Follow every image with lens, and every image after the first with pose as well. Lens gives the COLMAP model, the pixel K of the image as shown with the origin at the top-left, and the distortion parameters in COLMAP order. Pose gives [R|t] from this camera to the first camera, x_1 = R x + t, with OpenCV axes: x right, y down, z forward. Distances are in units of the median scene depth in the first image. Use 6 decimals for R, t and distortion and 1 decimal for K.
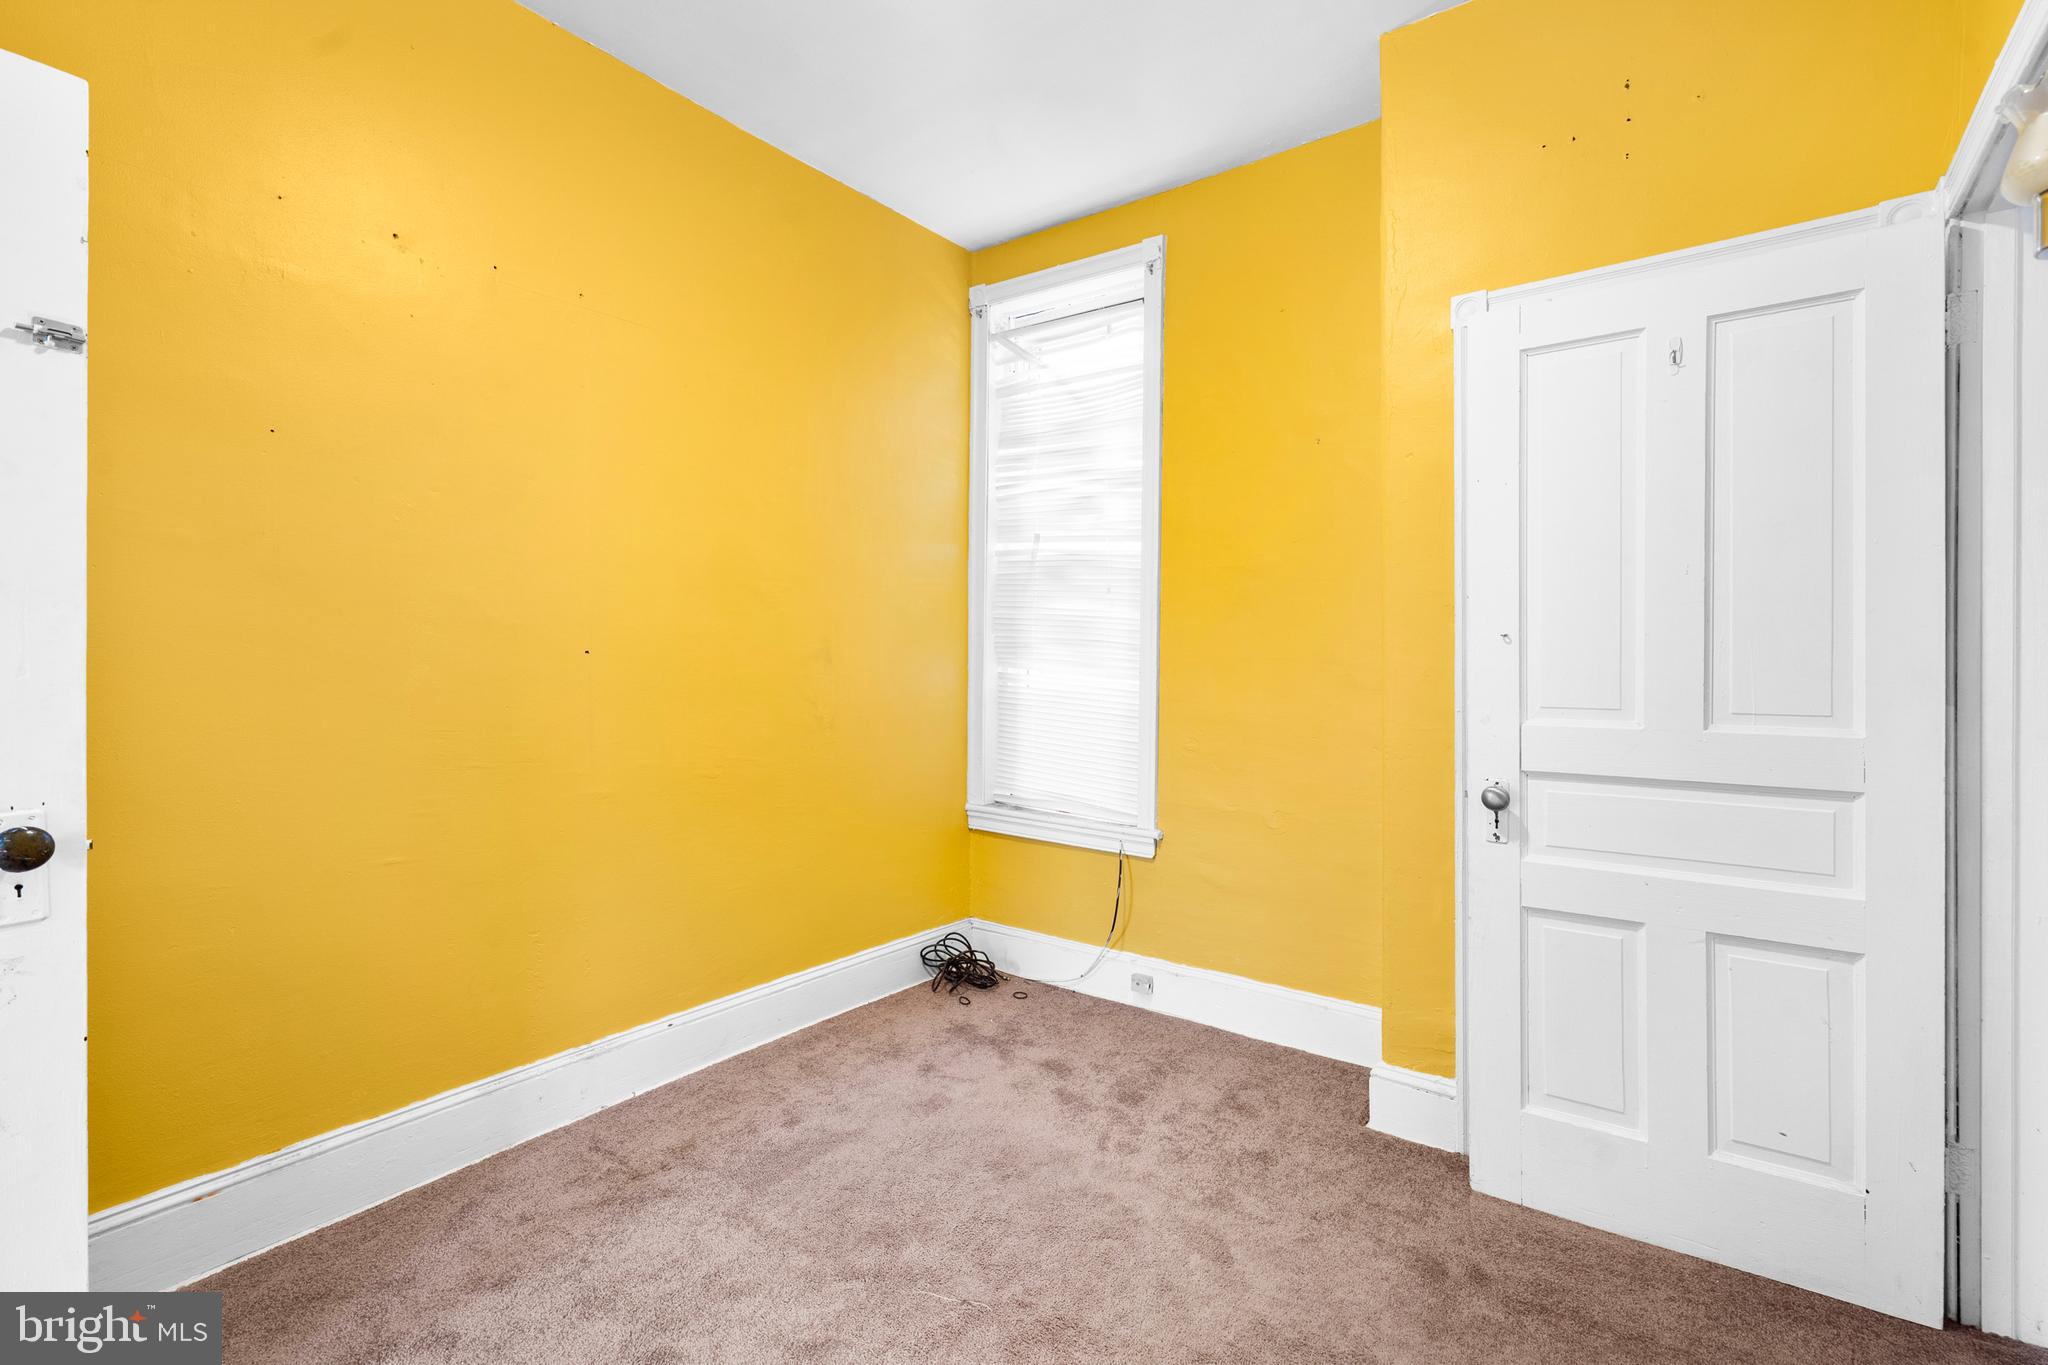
lens RADIAL K [[939.8, 0, 1021.8], [0, 939.8, 664.2], [0, 0, 1]] dist [-0.001851, 0.009793]
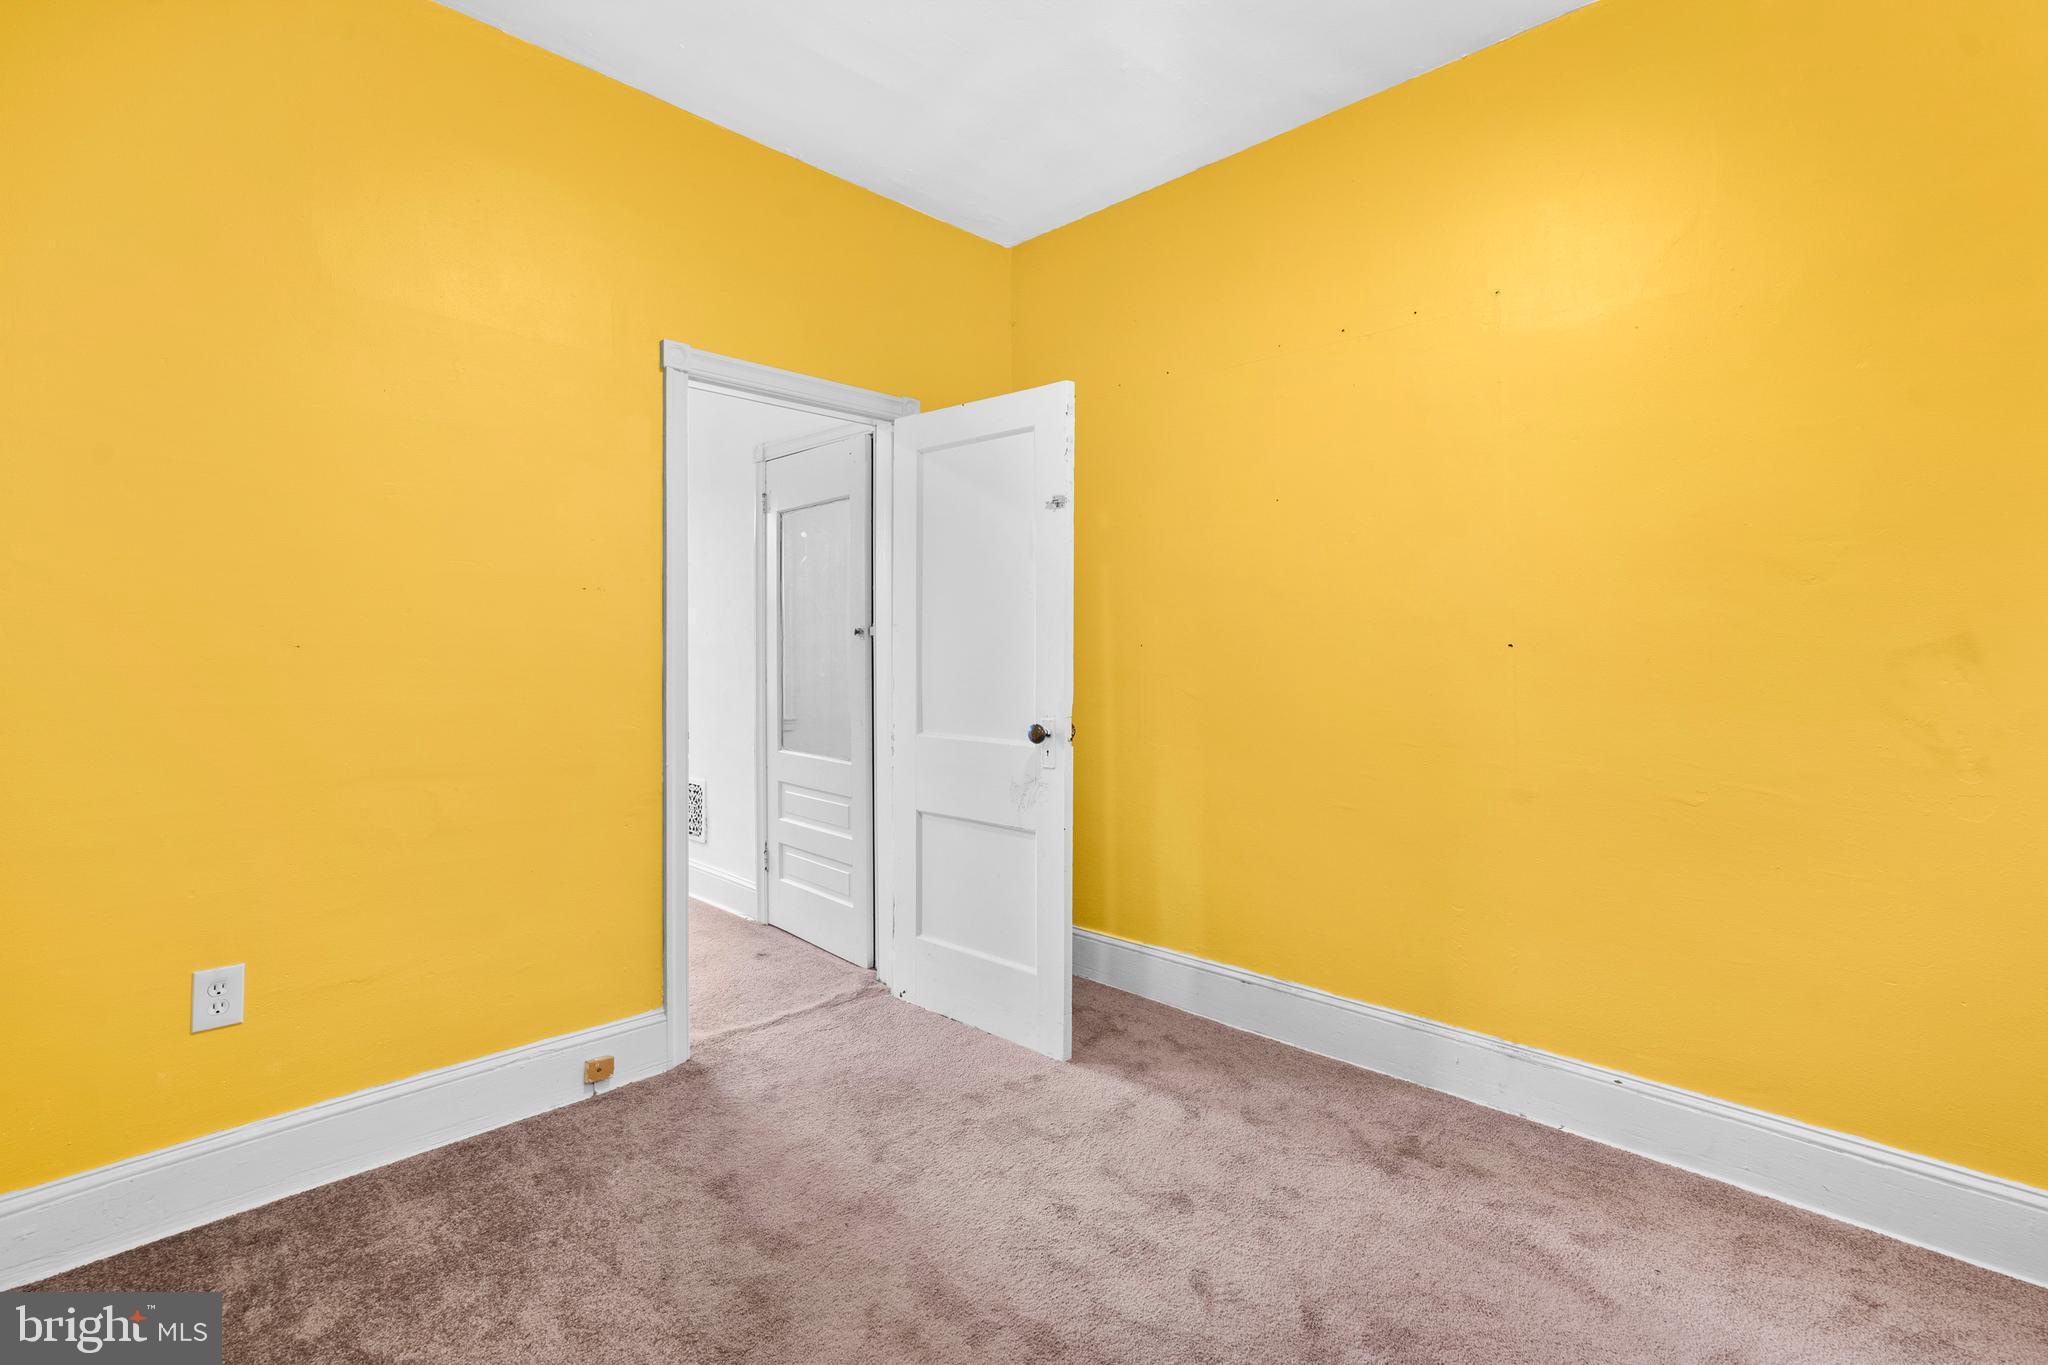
lens RADIAL K [[939.8, 0, 1021.8], [0, 939.8, 664.2], [0, 0, 1]] dist [-0.001851, 0.009793]
pose [[-0.131907, 0.015041, -0.991148, 0.634859], [-0.006642, 0.999849, 0.016057, -0.006134], [0.991240, 0.008701, -0.131787, 0.674529]]
